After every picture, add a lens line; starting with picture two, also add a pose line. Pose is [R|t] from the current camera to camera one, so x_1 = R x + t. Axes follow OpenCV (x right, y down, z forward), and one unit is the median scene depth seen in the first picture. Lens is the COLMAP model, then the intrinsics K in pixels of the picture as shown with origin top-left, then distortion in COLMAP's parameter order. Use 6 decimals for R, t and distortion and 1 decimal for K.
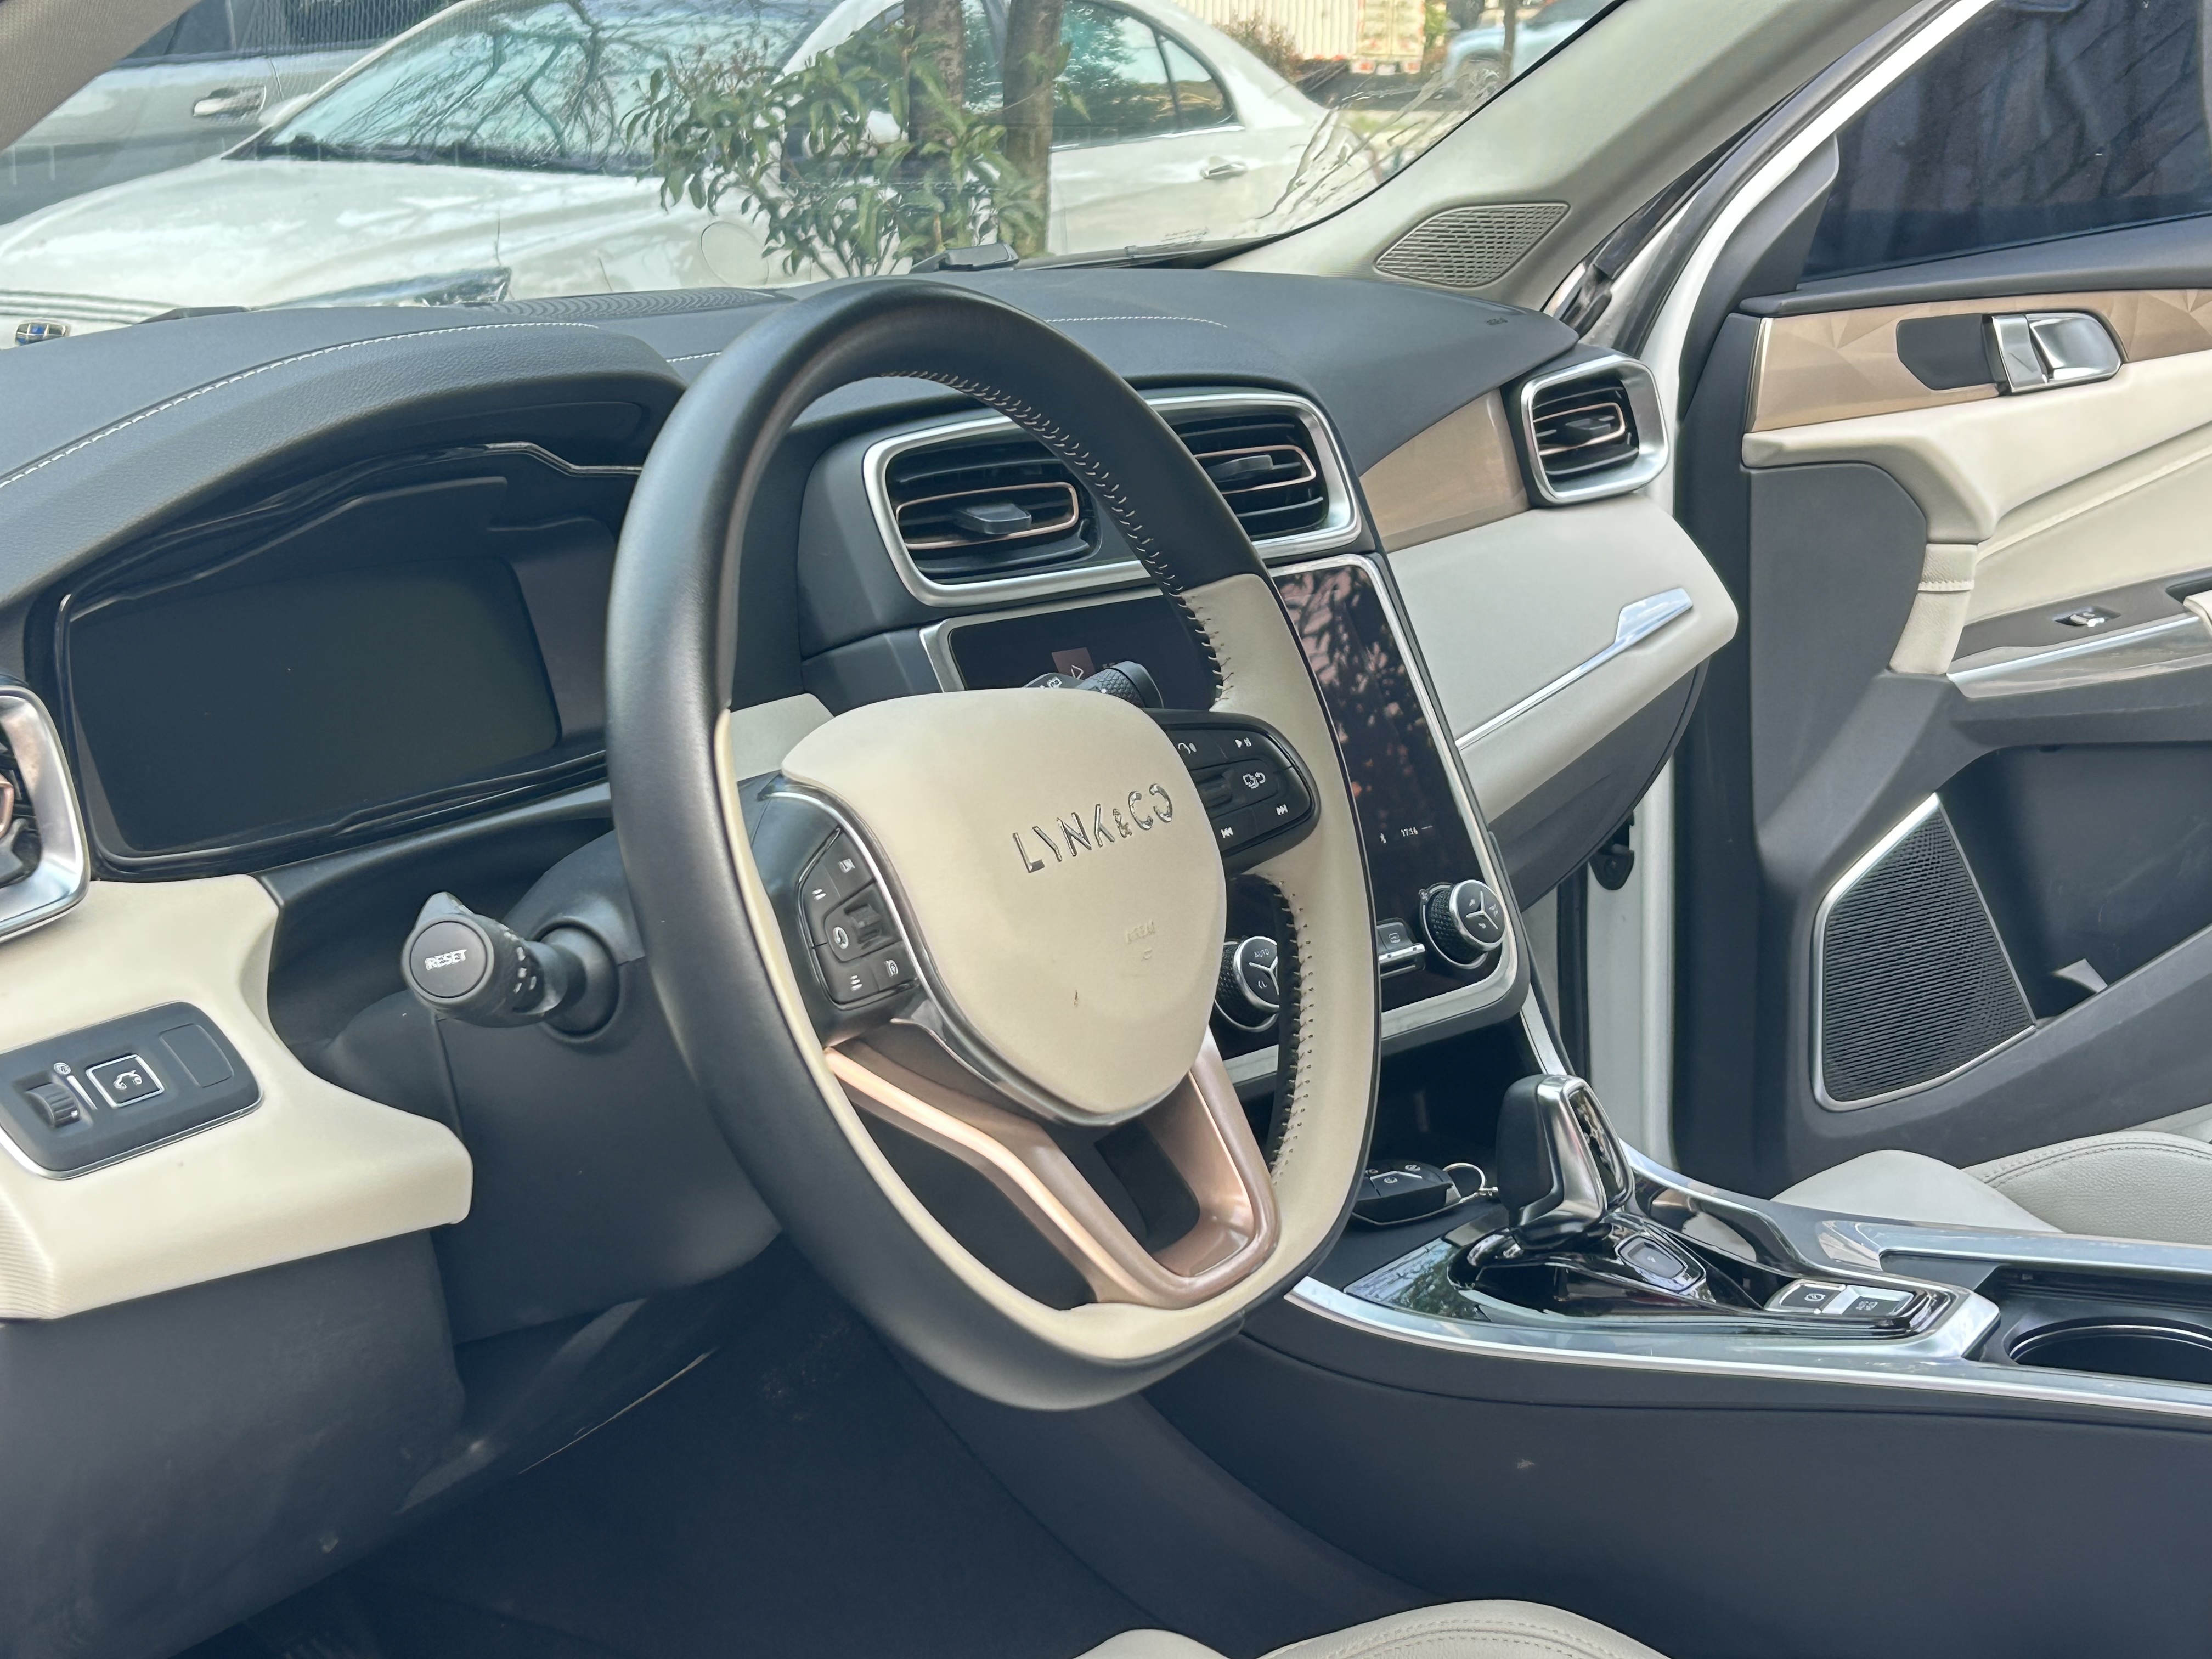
lens RADIAL K [[3236.5, 0, 1106.0], [0, 3236.5, 829.5], [0, 0, 1]] dist [0.315488, -1.410689]
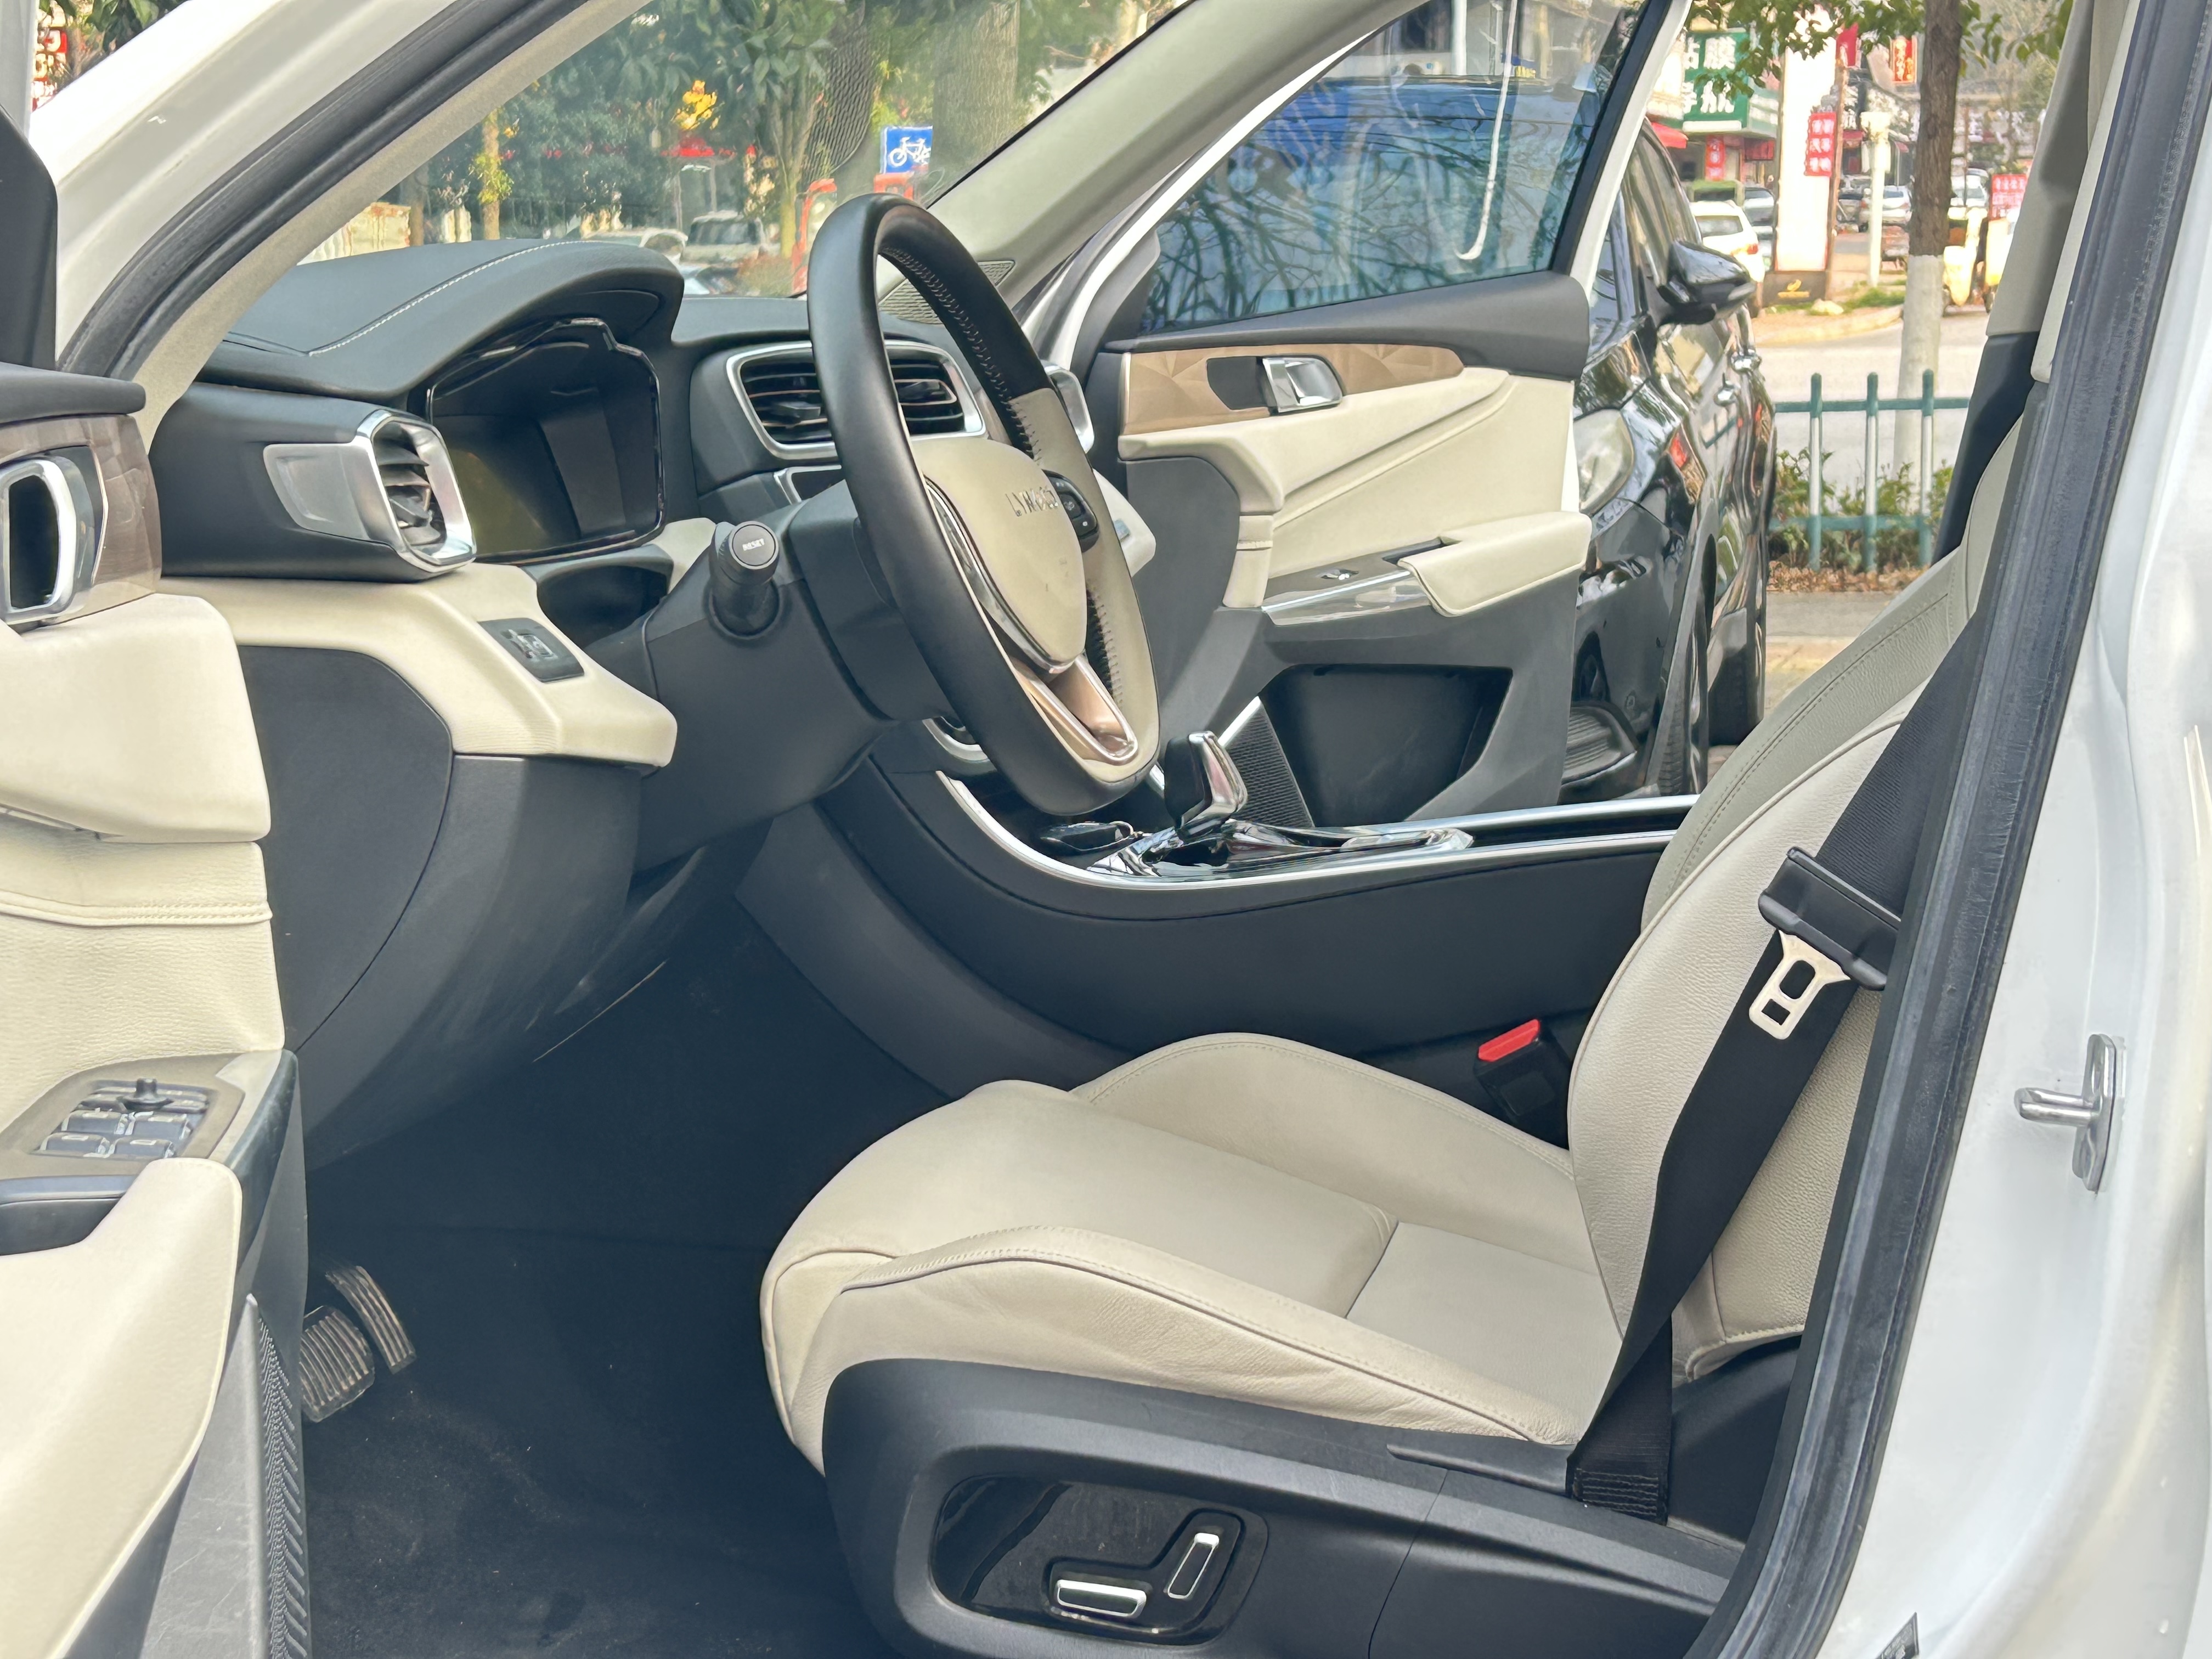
lens RADIAL K [[3236.5, 0, 1106.0], [0, 3236.5, 829.5], [0, 0, 1]] dist [0.315488, -1.410689]
pose [[0.952347, -0.070496, 0.296758, -0.230299], [0.094692, 0.993185, -0.067946, 0.137601], [-0.289946, 0.092809, 0.952532, -0.300958]]
